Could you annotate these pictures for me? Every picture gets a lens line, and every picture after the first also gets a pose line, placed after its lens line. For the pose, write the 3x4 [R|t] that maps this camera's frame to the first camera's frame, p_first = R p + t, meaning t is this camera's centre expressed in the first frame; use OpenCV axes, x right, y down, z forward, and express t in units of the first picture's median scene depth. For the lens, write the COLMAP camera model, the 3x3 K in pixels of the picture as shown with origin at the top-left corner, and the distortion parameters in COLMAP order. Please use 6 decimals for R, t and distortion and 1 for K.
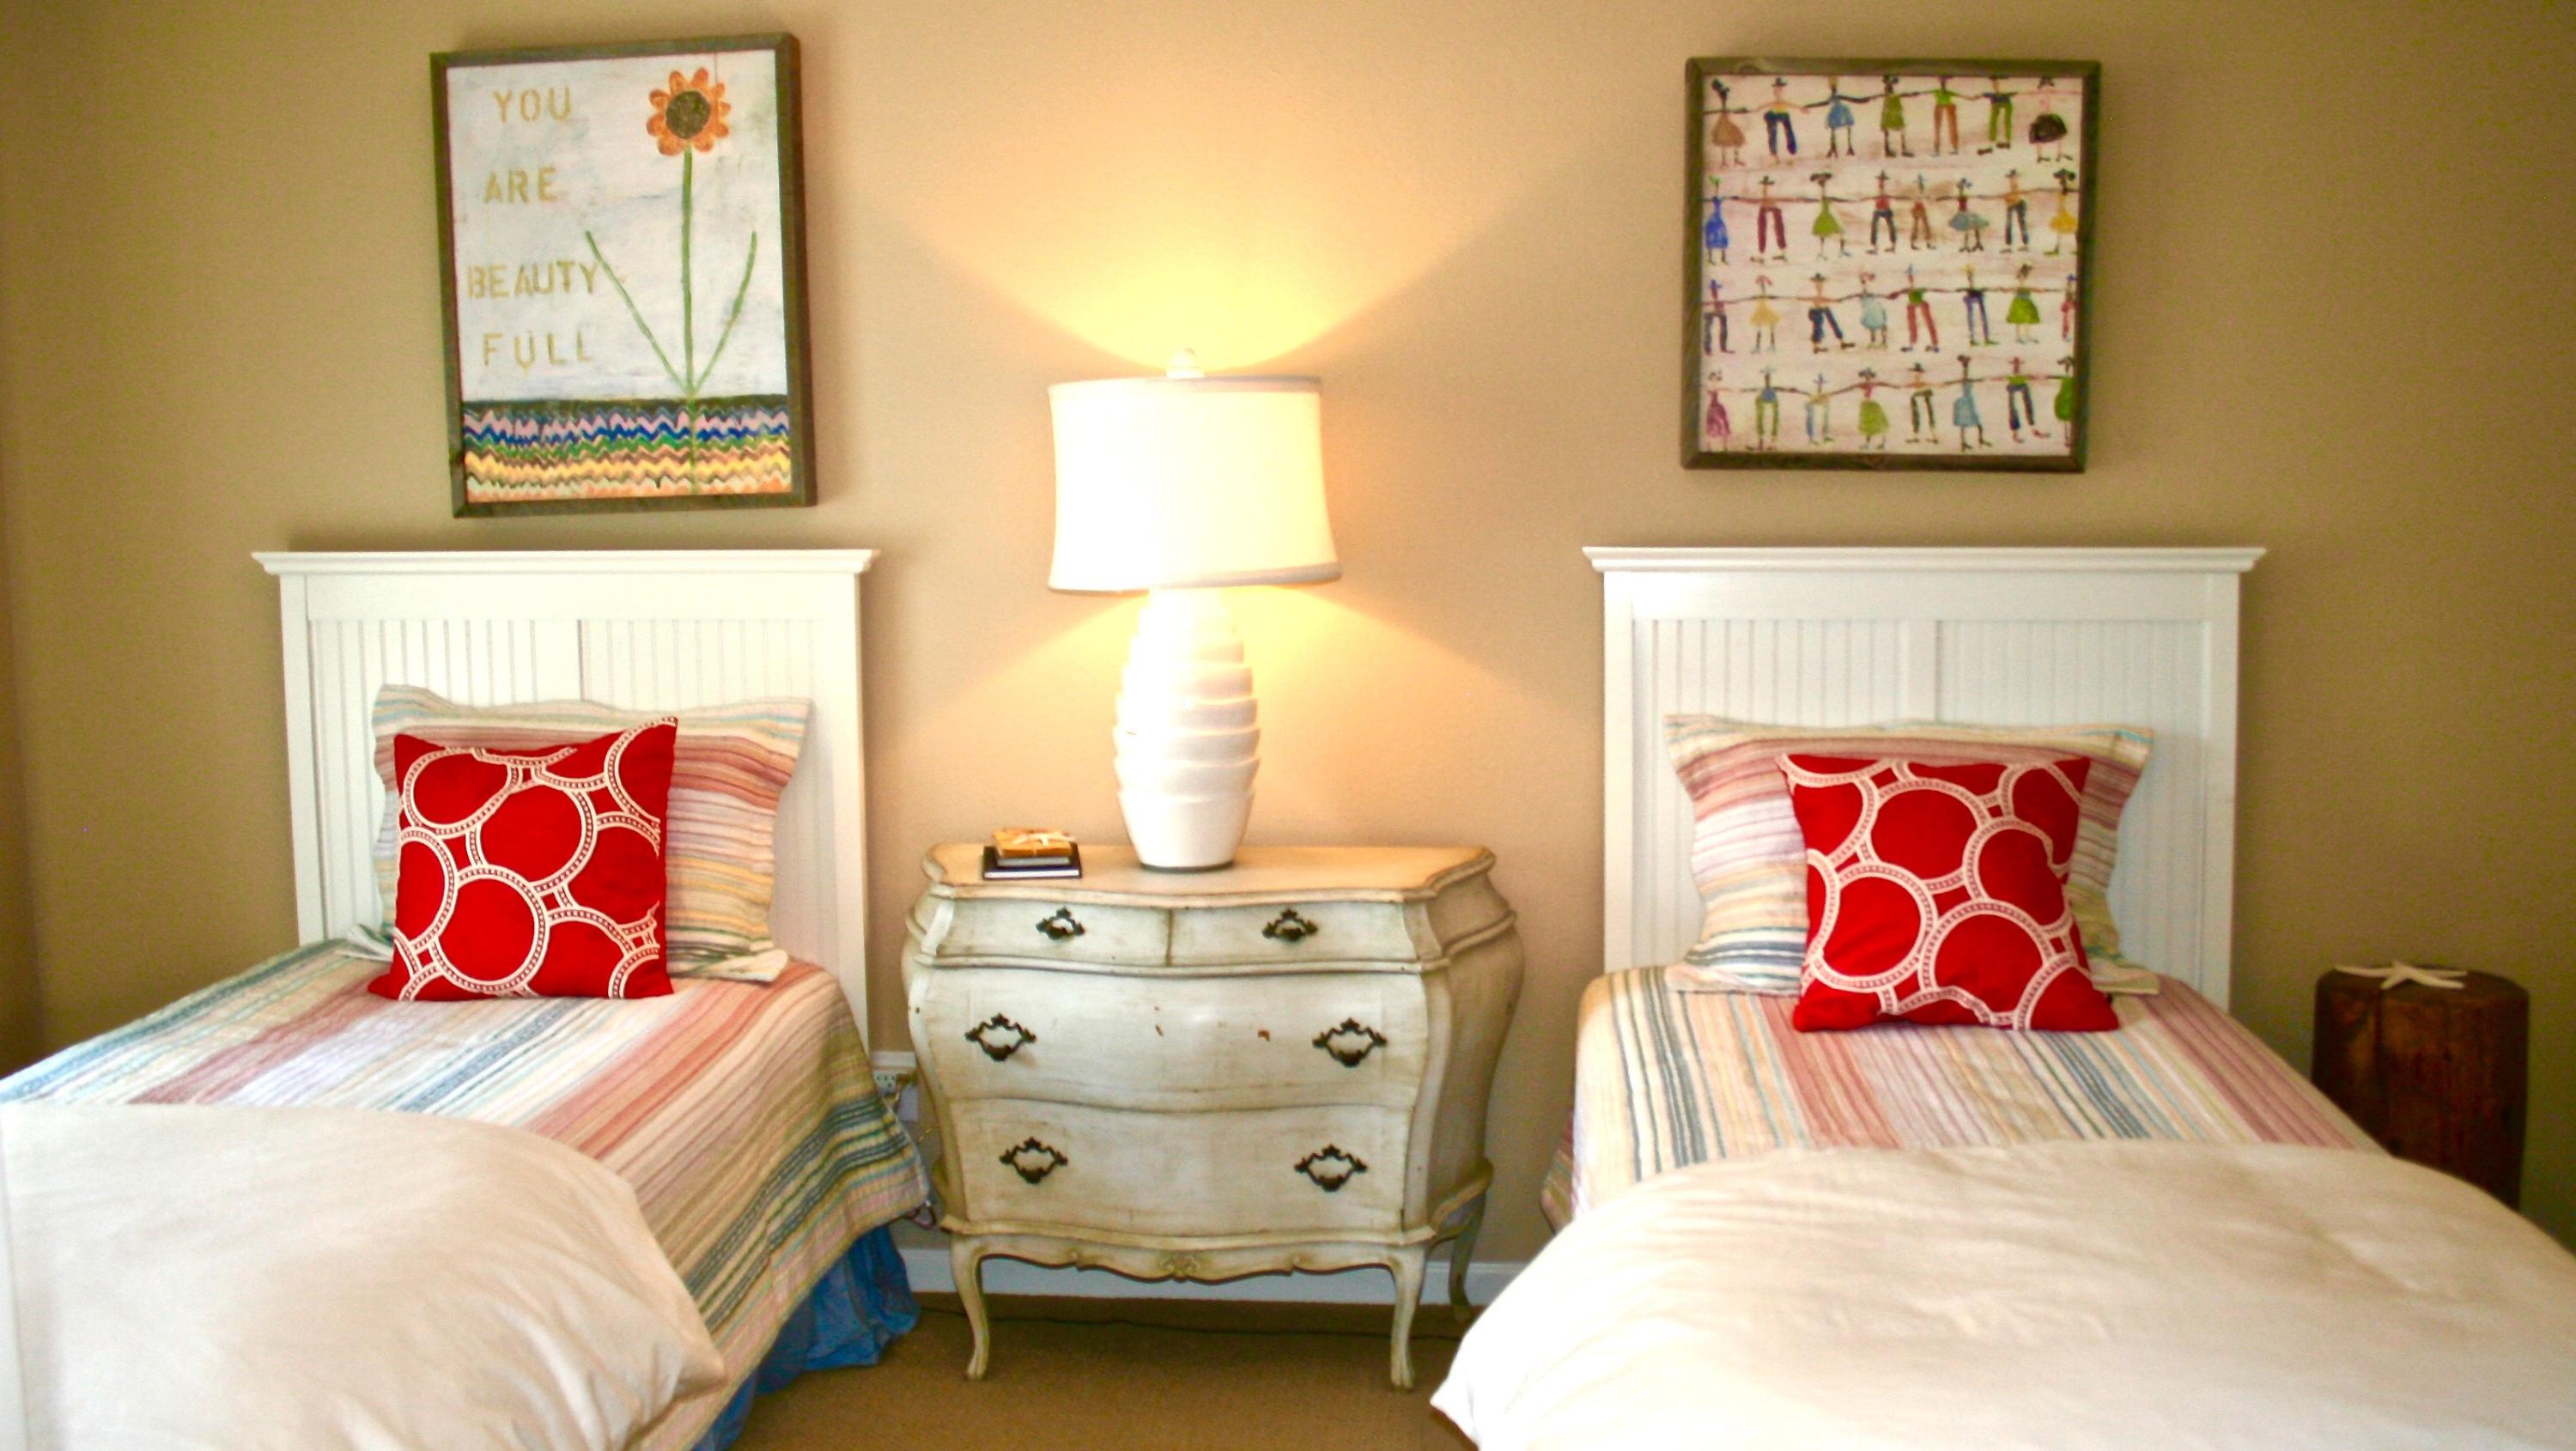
lens RADIAL K [[2300.9, 0, 1350.4], [0, 2300.9, 738.8], [0, 0, 1]] dist [-0.150647, 0.118482]
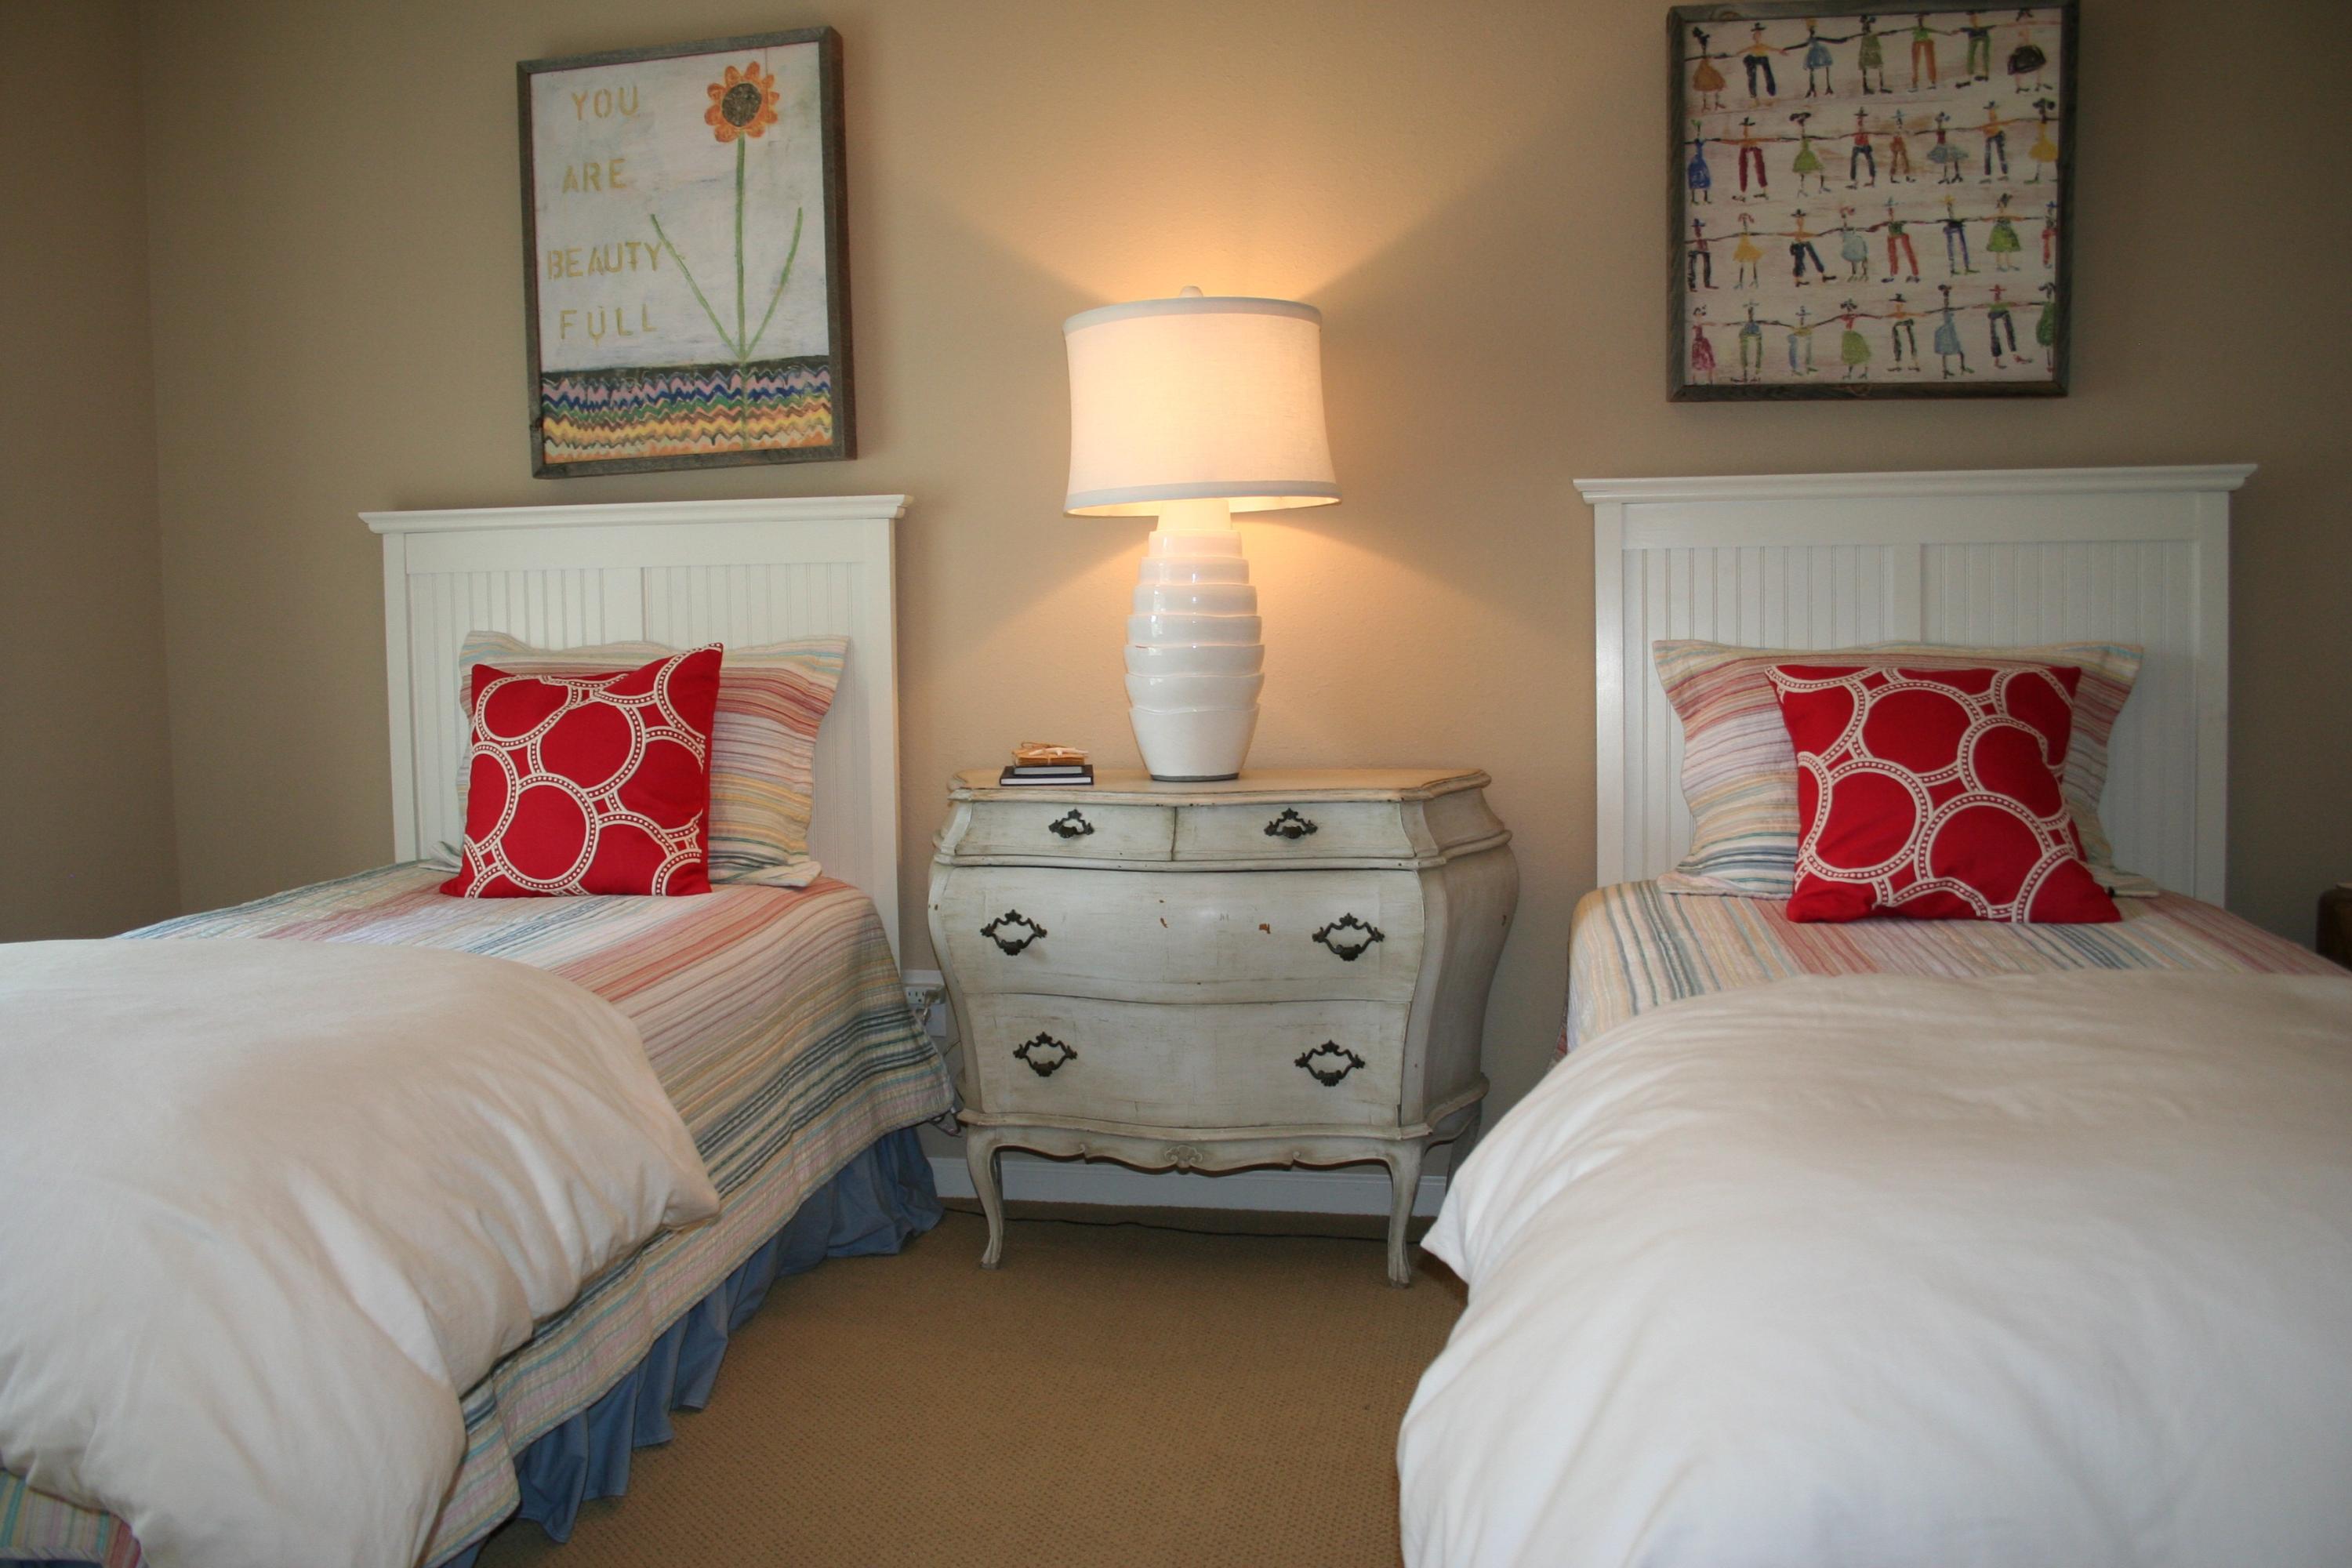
lens RADIAL K [[1925.8, 0, 1142.4], [0, 1925.8, 798.1], [0, 0, 1]] dist [-0.153999, 0.122492]
pose [[0.992900, 0.000291, -0.118948, 0.009914], [-0.003651, 0.999600, -0.028034, 0.088964], [0.118892, 0.028270, 0.992505, 0.124704]]
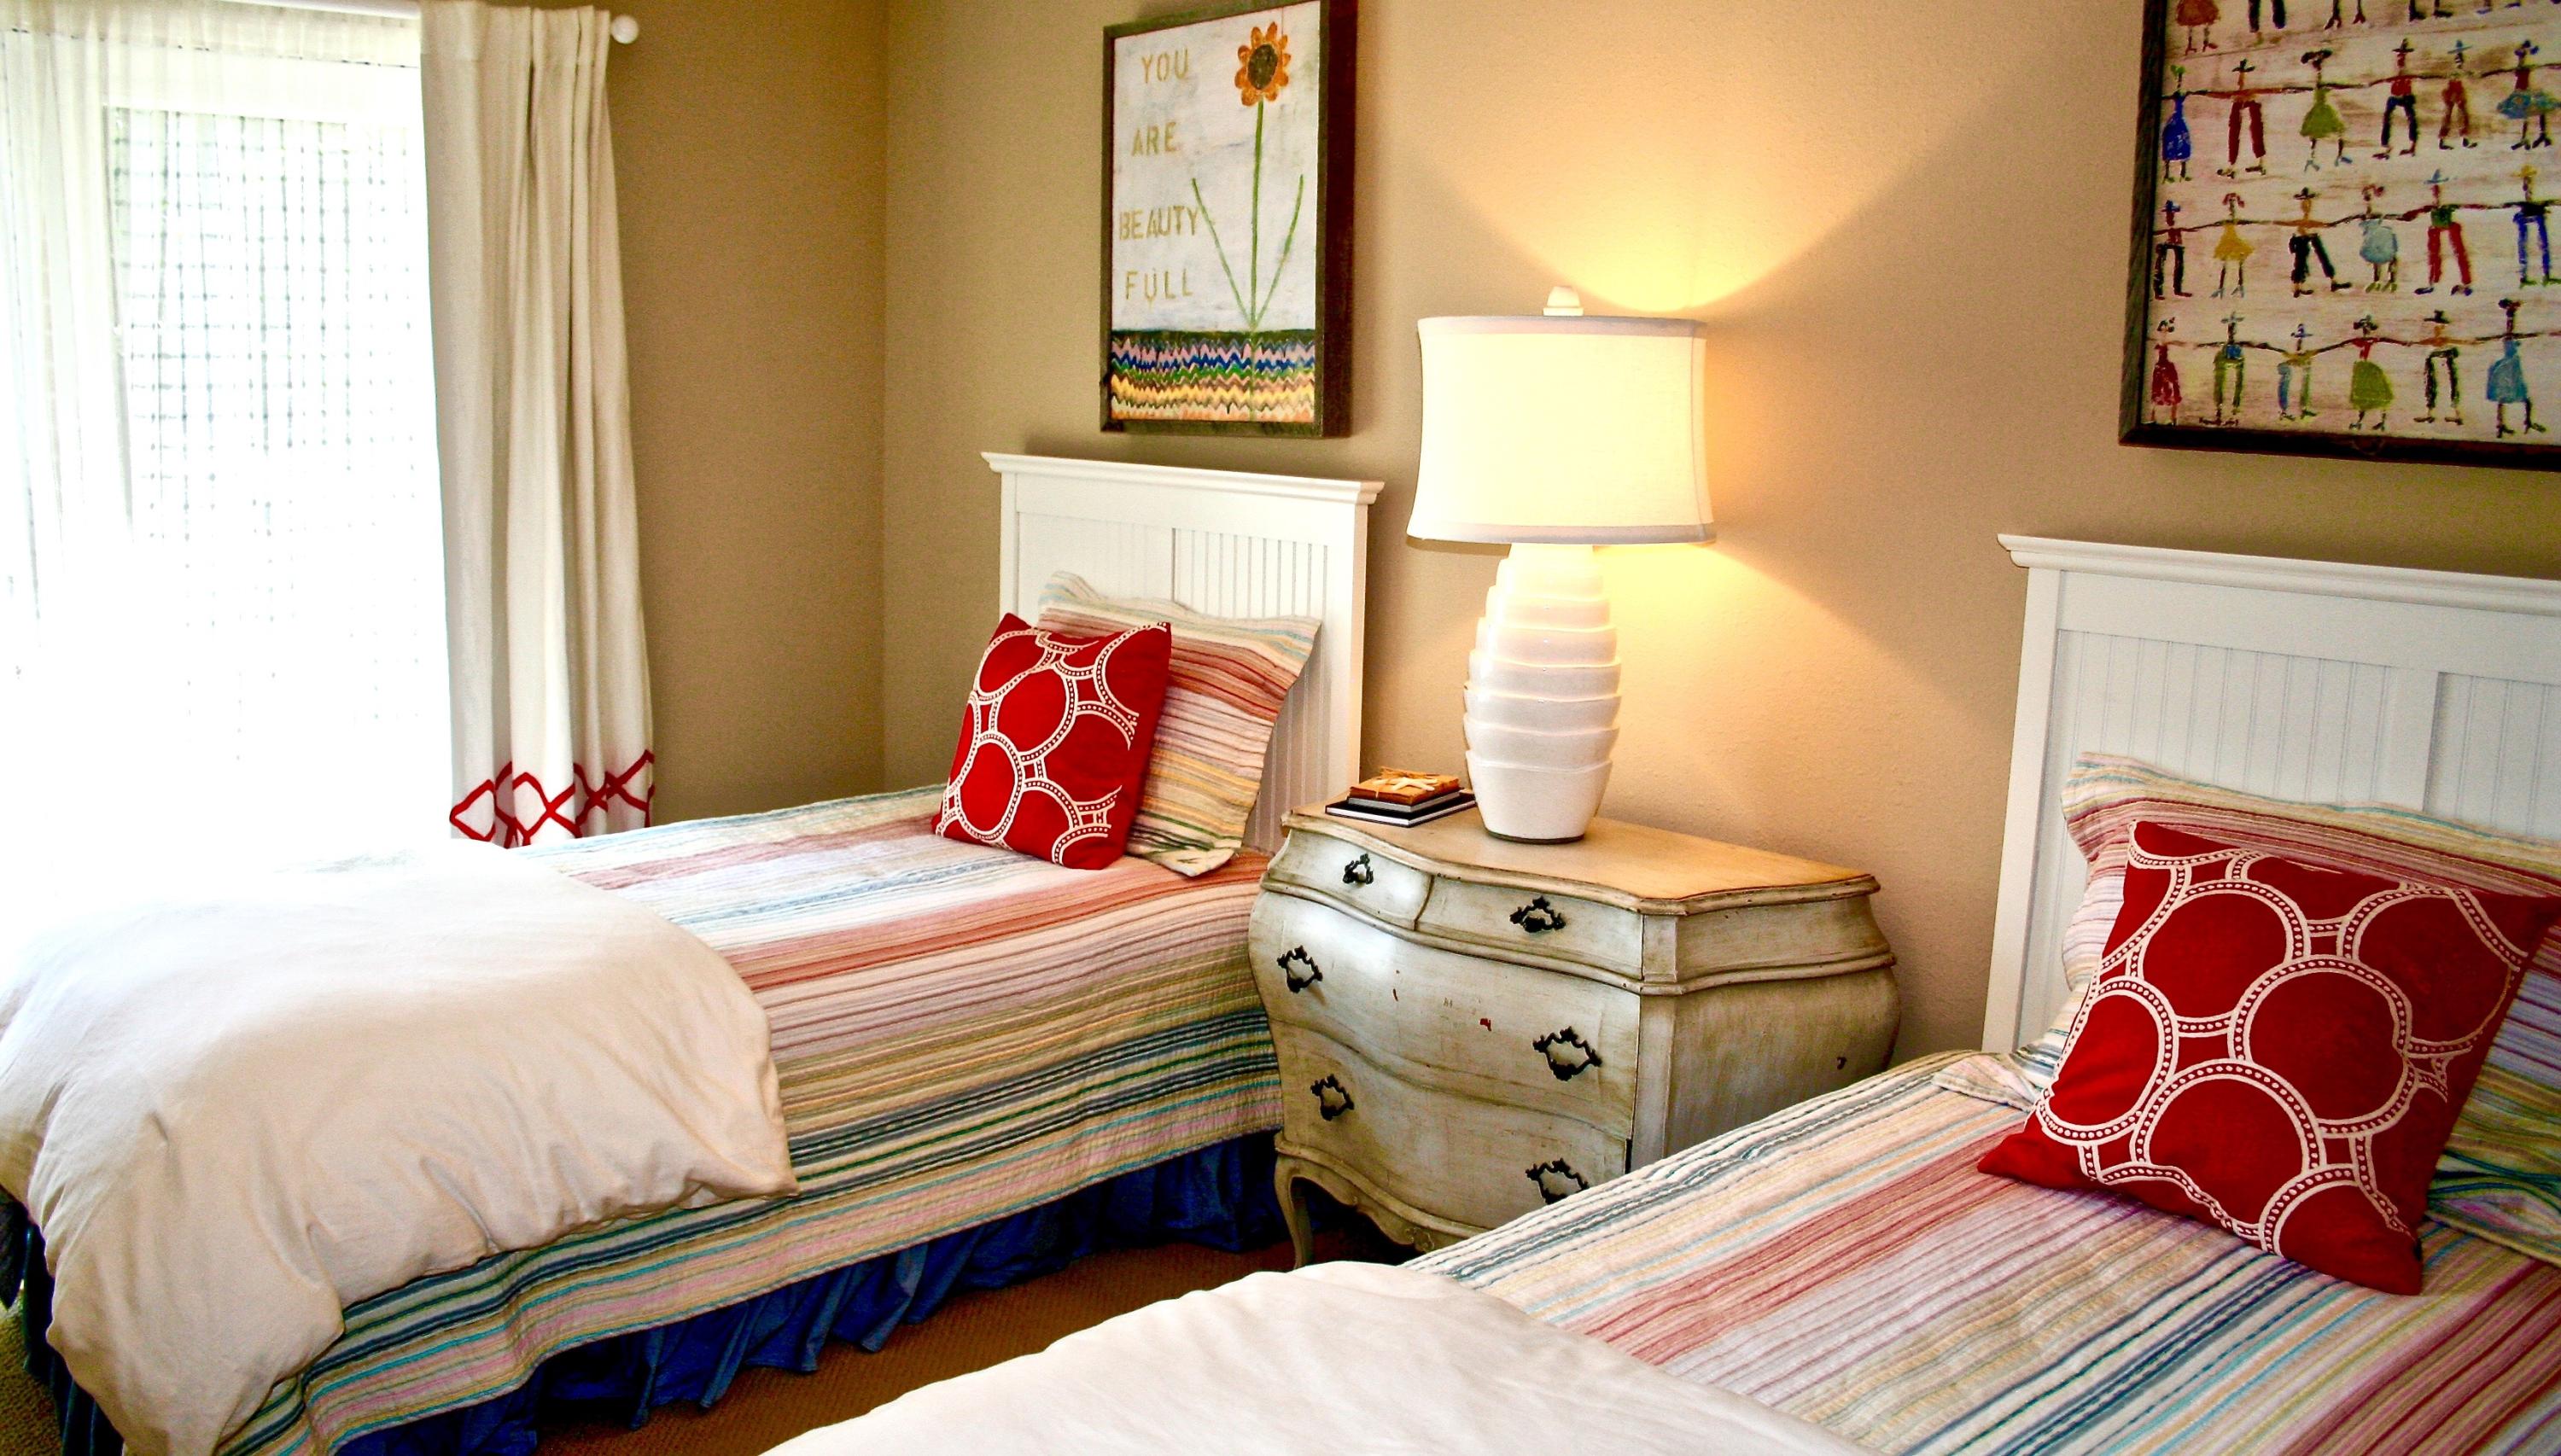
lens RADIAL K [[2107.3, 0, 1280.5], [0, 2107.3, 728.0], [0, 0, 1]] dist [-0.167165, 0.139887]
pose [[0.728843, 0.135026, -0.671235, 0.429288], [-0.112743, 0.990647, 0.076860, -0.043409], [0.675335, 0.019658, 0.737249, 0.291903]]
